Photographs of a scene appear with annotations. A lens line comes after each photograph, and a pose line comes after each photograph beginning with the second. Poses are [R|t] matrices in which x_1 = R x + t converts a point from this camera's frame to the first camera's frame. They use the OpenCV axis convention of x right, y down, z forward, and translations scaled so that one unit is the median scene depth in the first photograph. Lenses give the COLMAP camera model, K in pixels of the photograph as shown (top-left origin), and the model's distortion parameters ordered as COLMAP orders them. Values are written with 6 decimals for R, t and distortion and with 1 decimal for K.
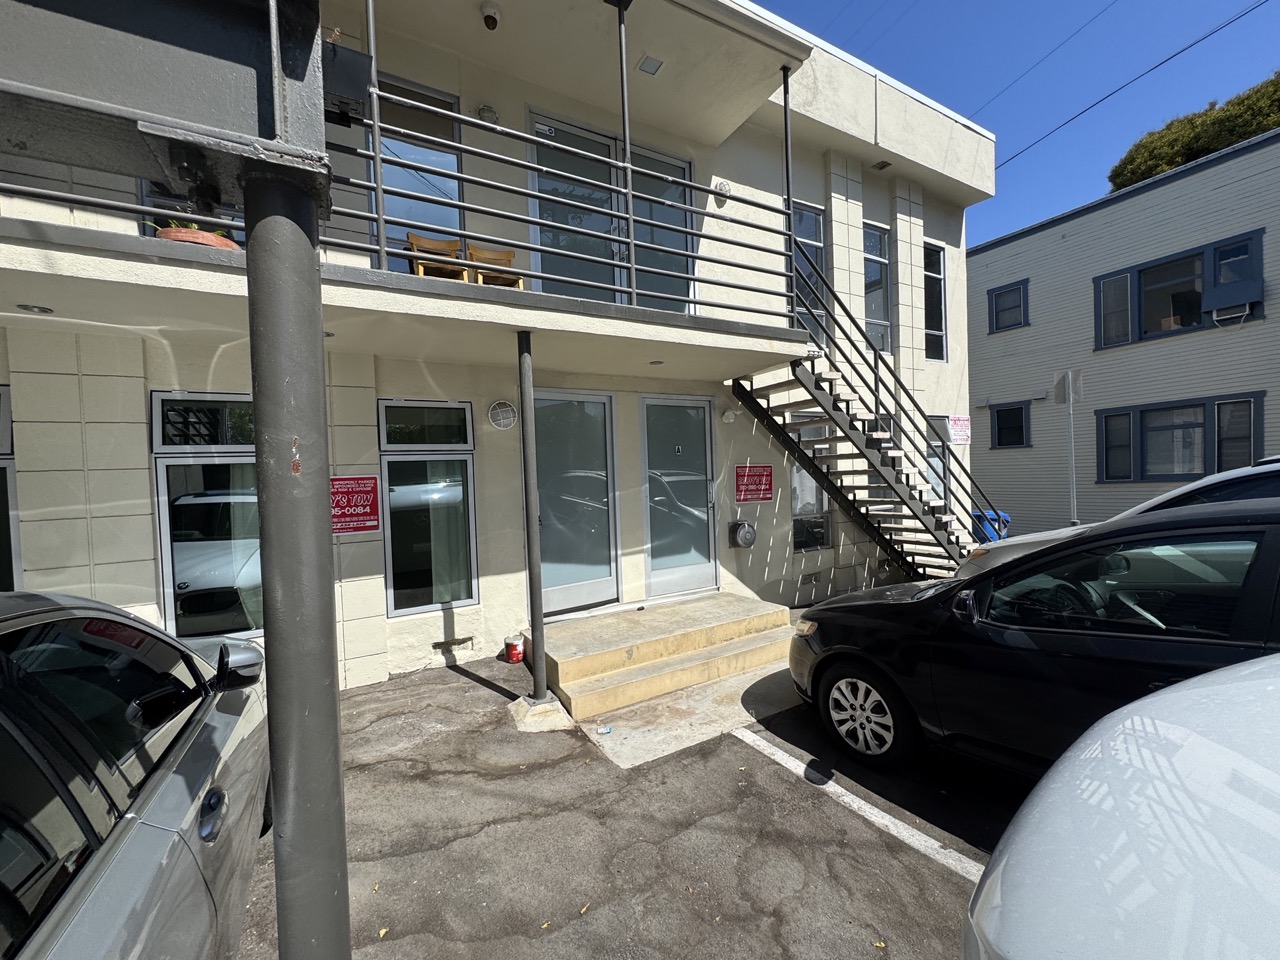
lens RADIAL K [[510.1, 0, 640.4], [0, 510.1, 477.8], [0, 0, 1]] dist [-0.003781, 0.000118]
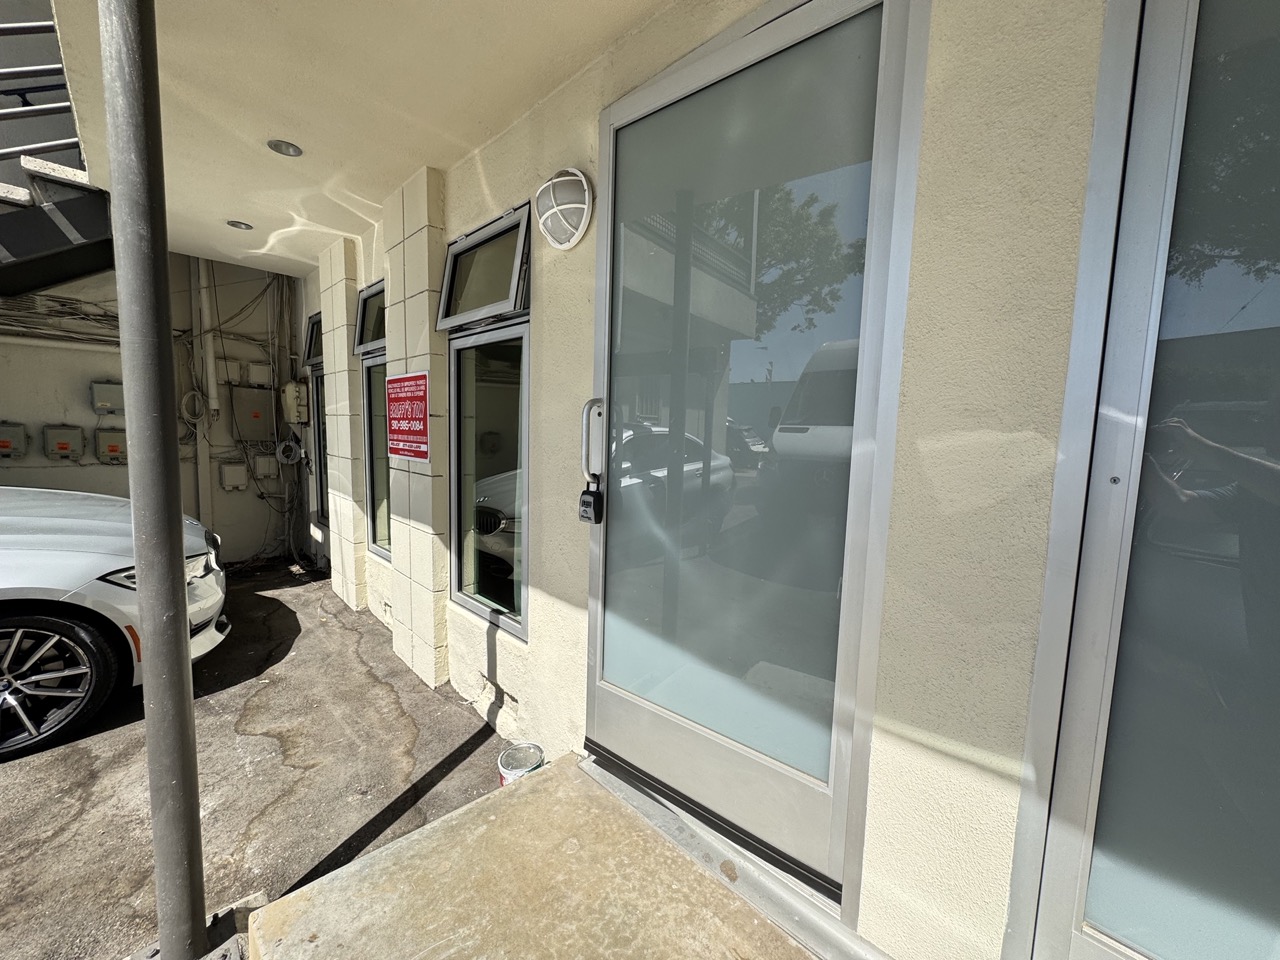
lens RADIAL K [[510.1, 0, 642.2], [0, 510.1, 482.5], [0, 0, 1]] dist [-0.003781, 0.000118]
pose [[0.276673, 0.131748, -0.951890, 0.162290], [-0.063654, 0.990894, 0.118645, 0.046217], [0.958854, 0.027765, 0.282540, 1.107228]]
